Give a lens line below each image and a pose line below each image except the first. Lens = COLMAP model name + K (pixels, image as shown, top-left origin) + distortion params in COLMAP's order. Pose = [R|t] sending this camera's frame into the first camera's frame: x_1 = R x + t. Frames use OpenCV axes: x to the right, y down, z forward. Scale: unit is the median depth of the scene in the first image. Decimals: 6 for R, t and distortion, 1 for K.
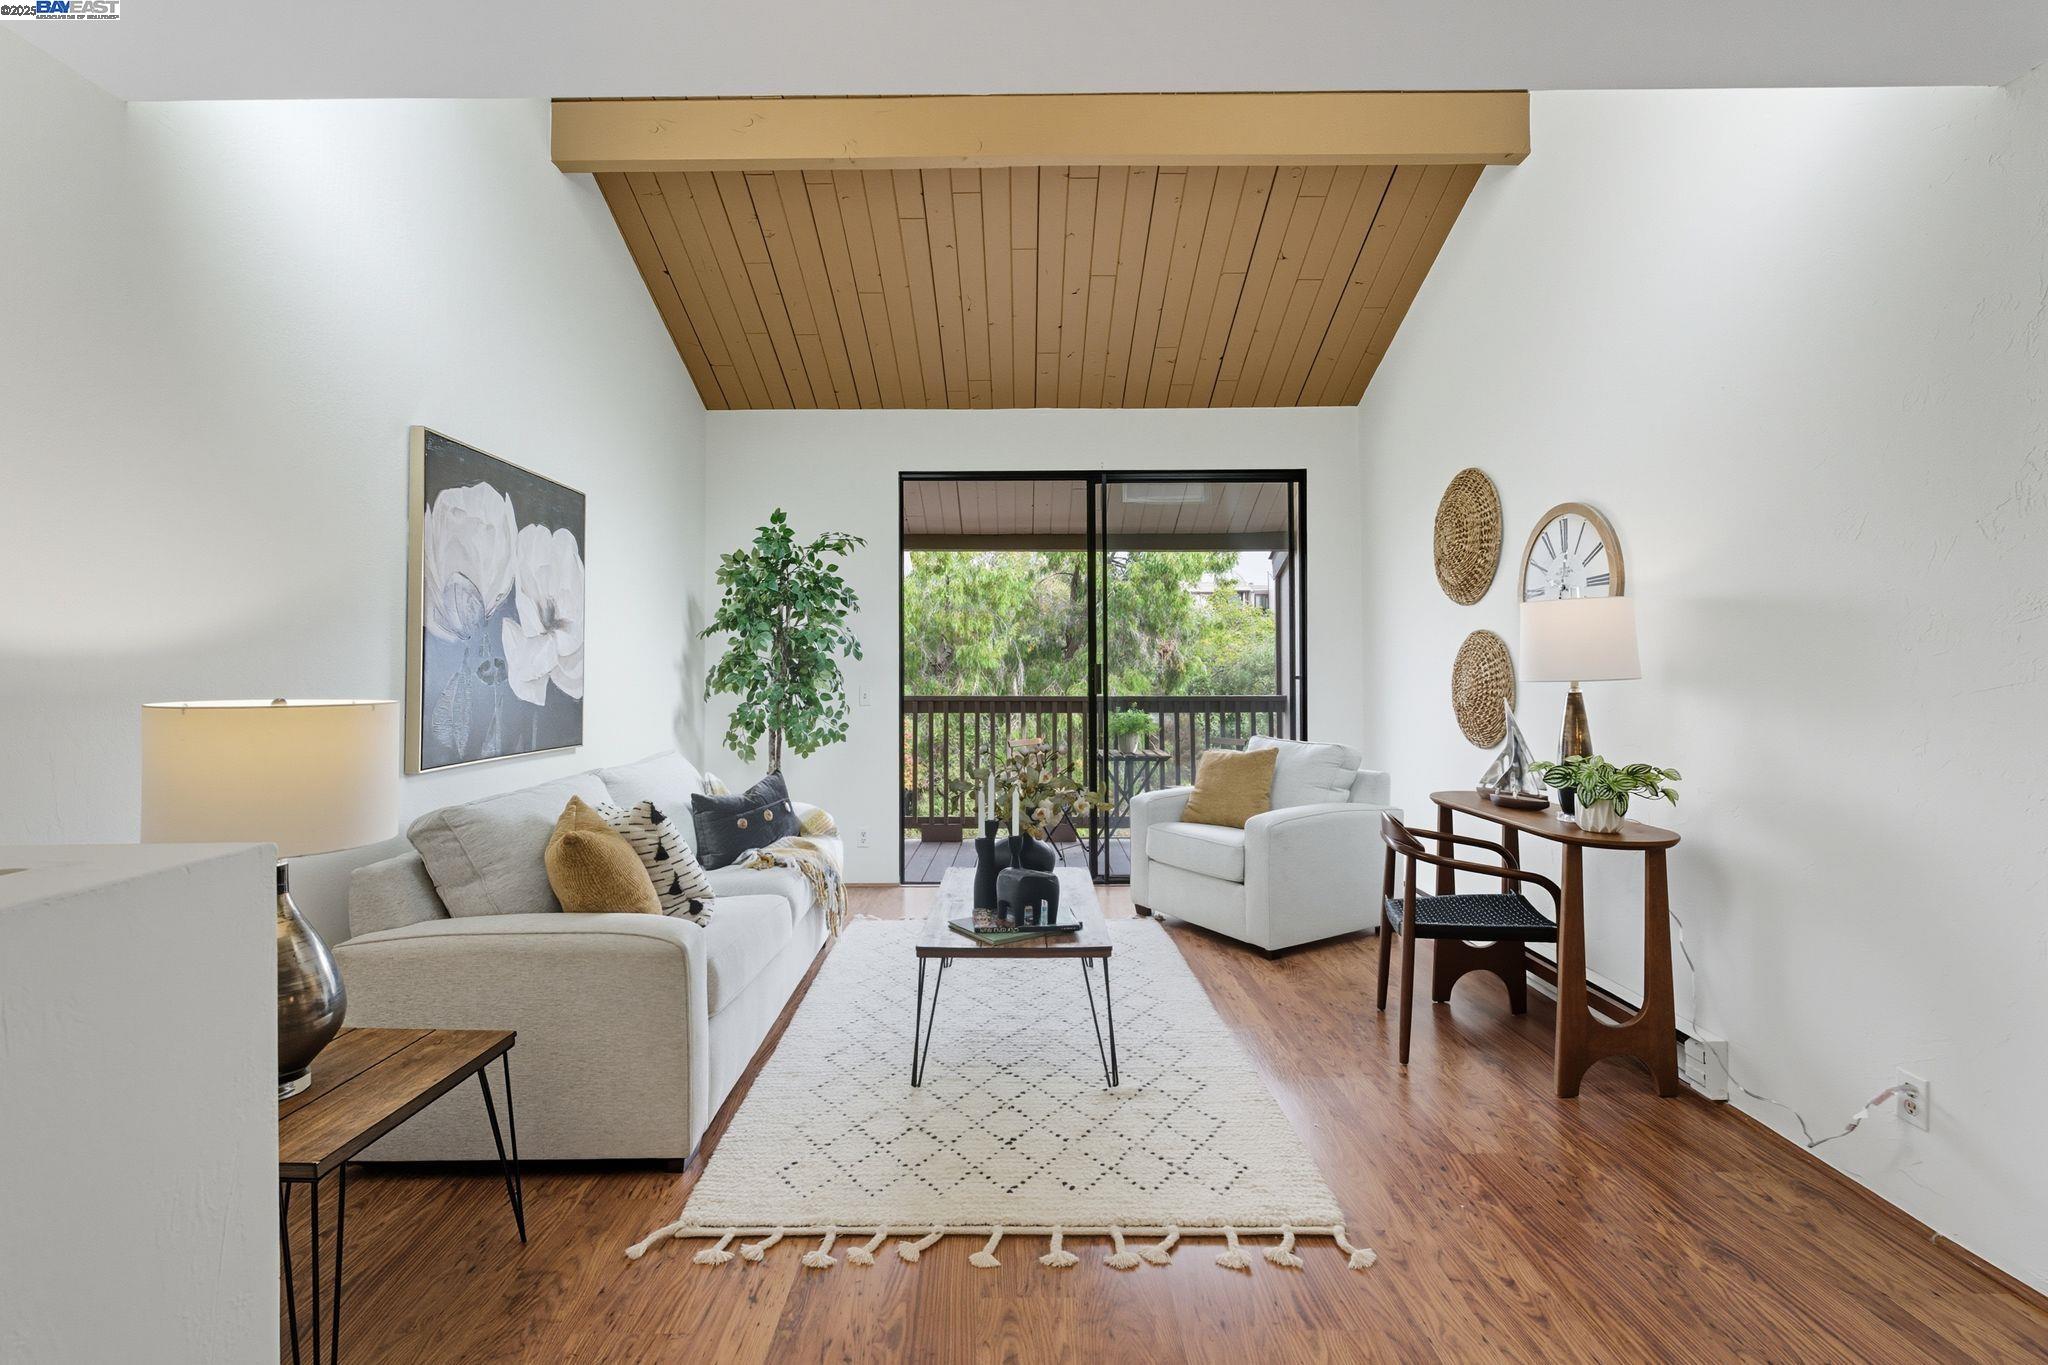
lens RADIAL K [[915.8, 0, 1013.1], [0, 915.8, 668.7], [0, 0, 1]] dist [-0.006321, -0.000546]
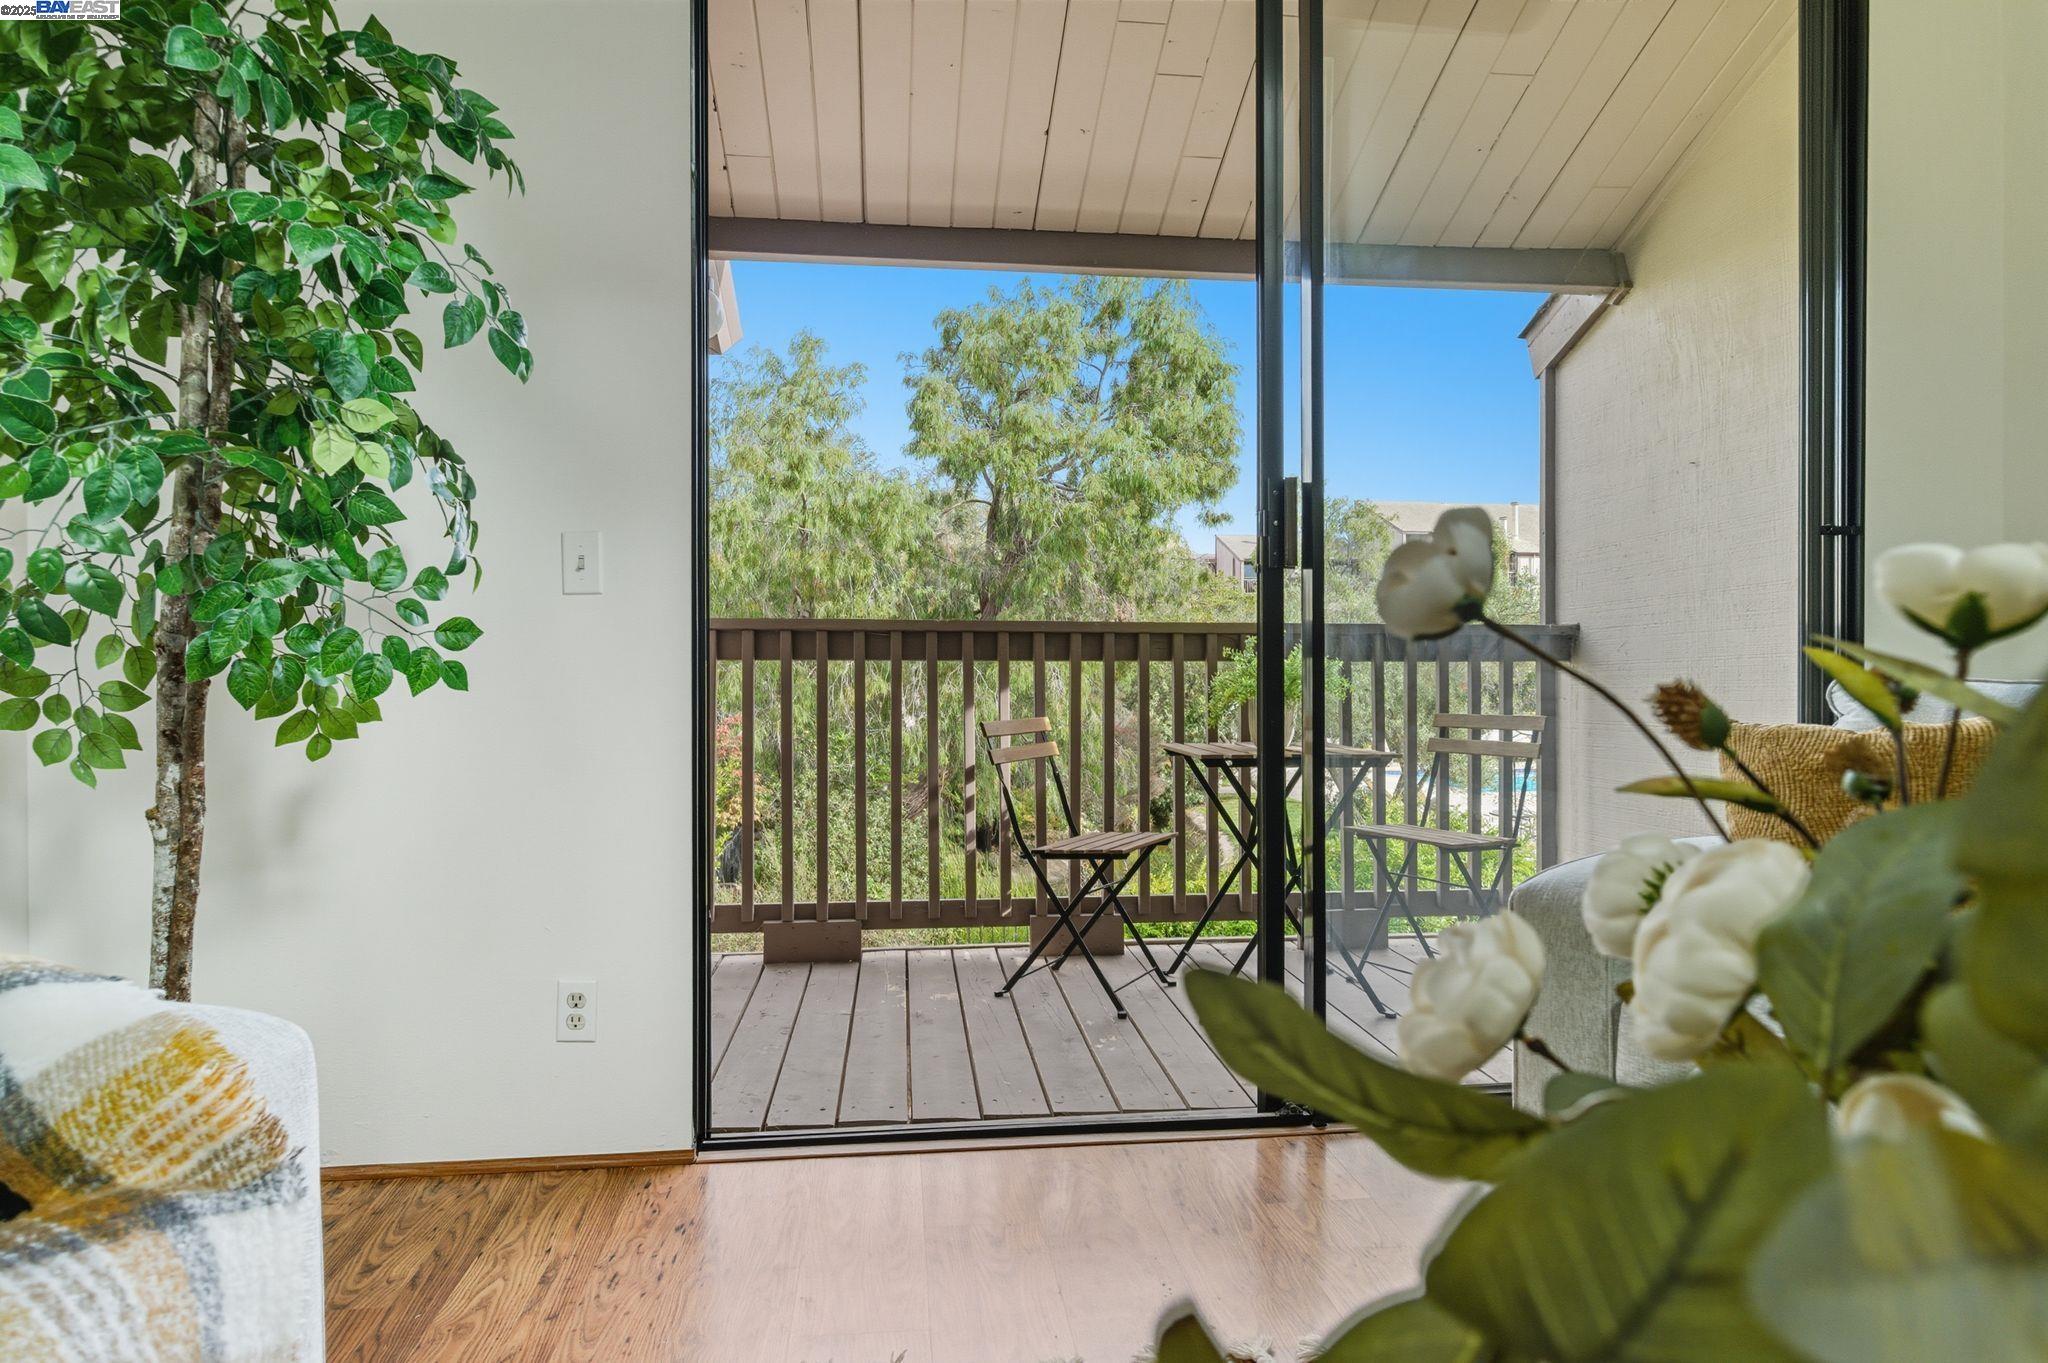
lens RADIAL K [[1144.9, 0, 1024.0], [0, 1144.9, 681.5], [0, 0, 1]] dist [-0.002691, -0.000630]
pose [[0.992255, 0.000680, 0.124218, -0.066615], [-0.002536, 0.999888, 0.014777, 0.072375], [-0.124194, -0.014977, 0.992145, 0.662226]]
